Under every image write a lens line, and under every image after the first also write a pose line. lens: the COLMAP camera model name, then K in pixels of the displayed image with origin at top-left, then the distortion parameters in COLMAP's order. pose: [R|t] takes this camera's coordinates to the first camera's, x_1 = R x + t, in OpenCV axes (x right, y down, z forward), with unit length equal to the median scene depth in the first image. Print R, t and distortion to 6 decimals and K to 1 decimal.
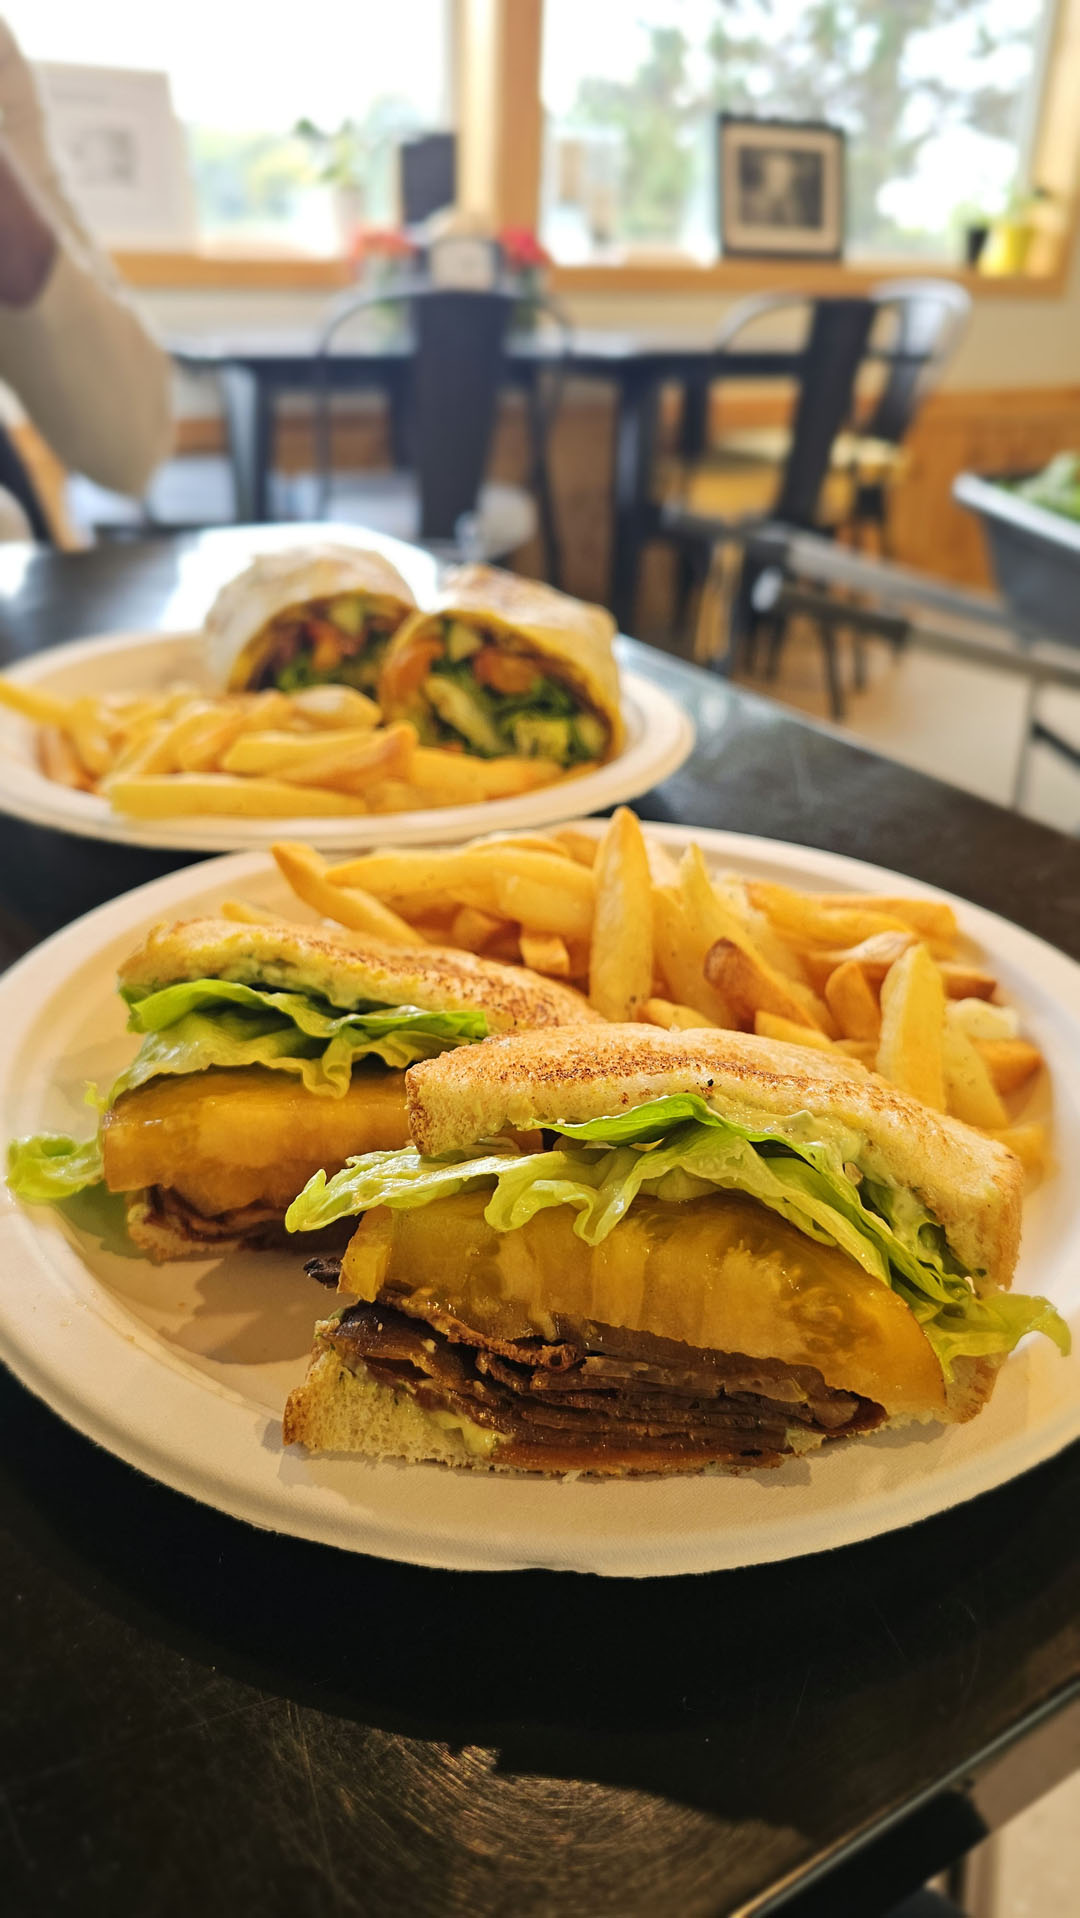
lens RADIAL K [[1242.0, 0, 540.0], [0, 1242.0, 959.0], [0, 0, 1]] dist [-0.000806, 0.001011]
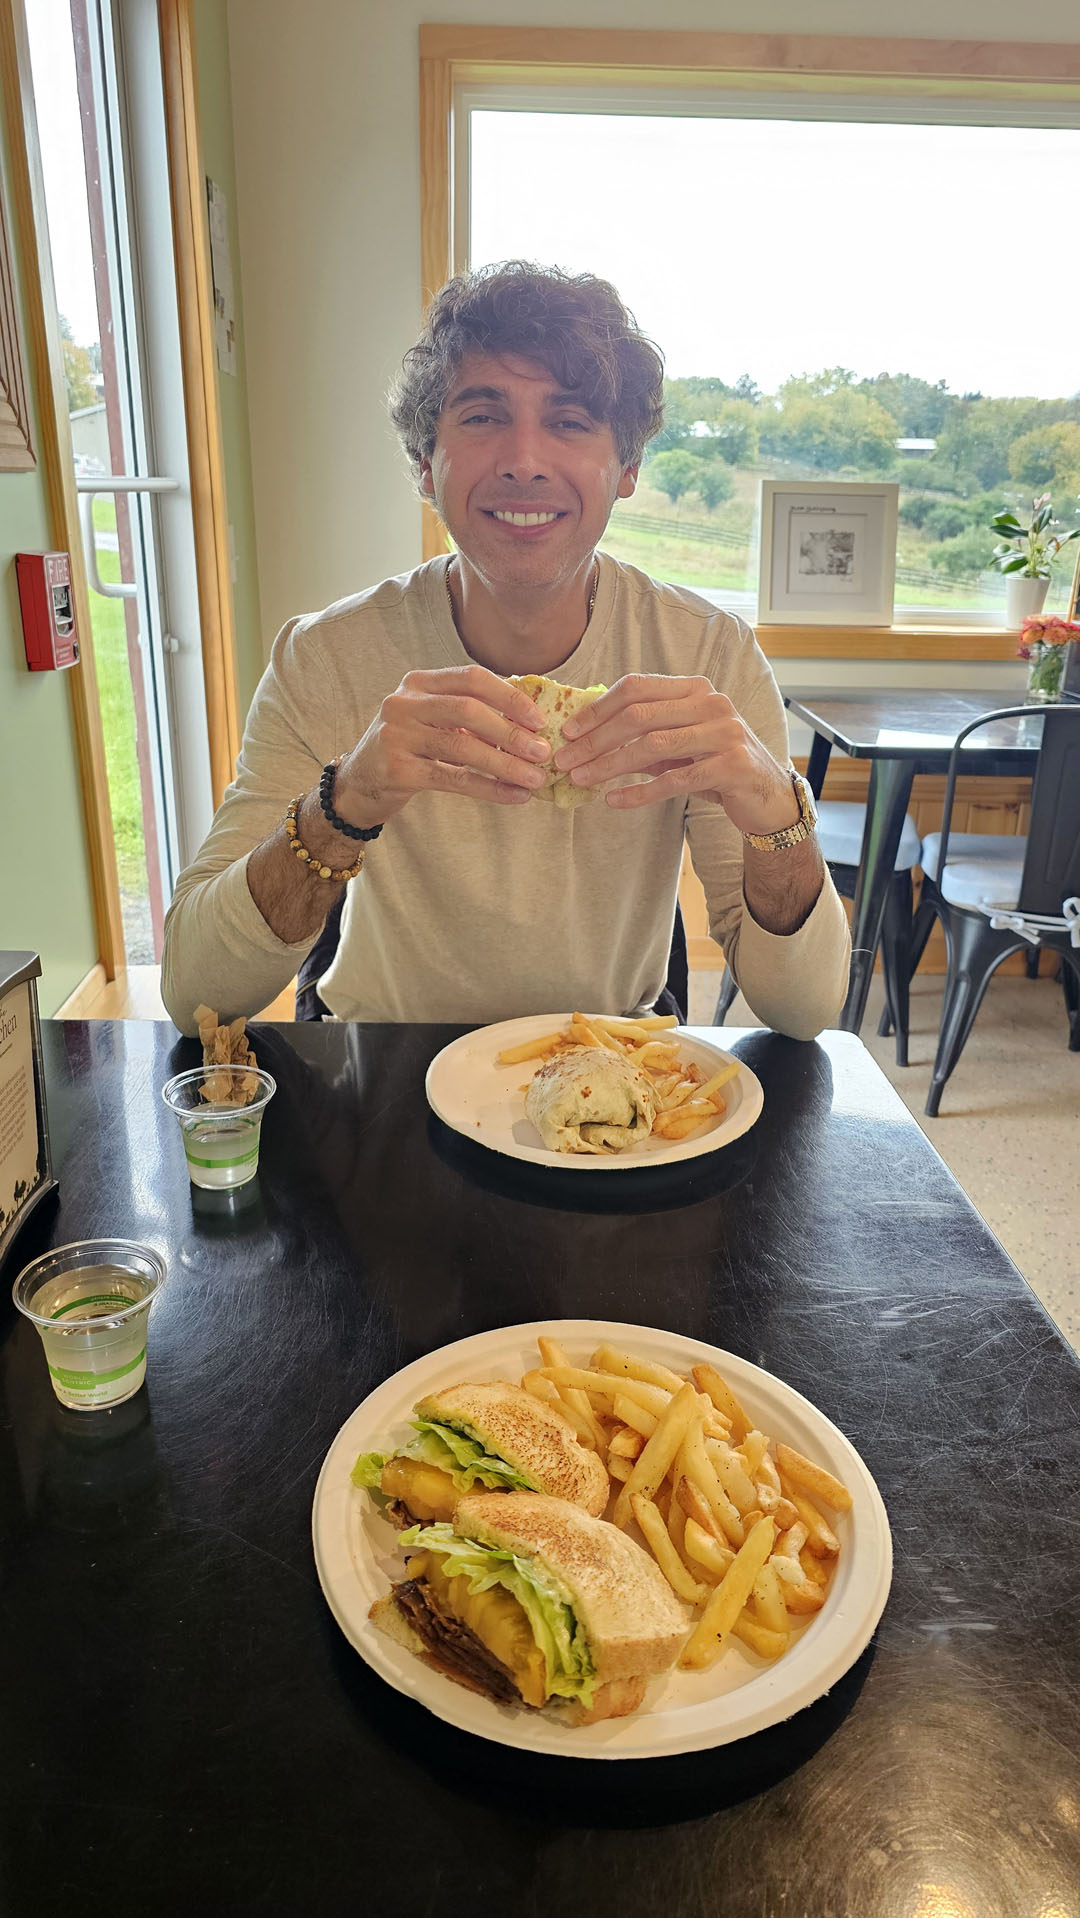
lens RADIAL K [[1242.0, 0, 540.0], [0, 1242.0, 959.0], [0, 0, 1]] dist [-0.000806, 0.001011]
pose [[0.842506, 0.171745, -0.510575, 1.330943], [-0.255079, 0.962011, -0.097311, -0.900321], [0.474466, 0.212222, 0.854309, -1.600444]]
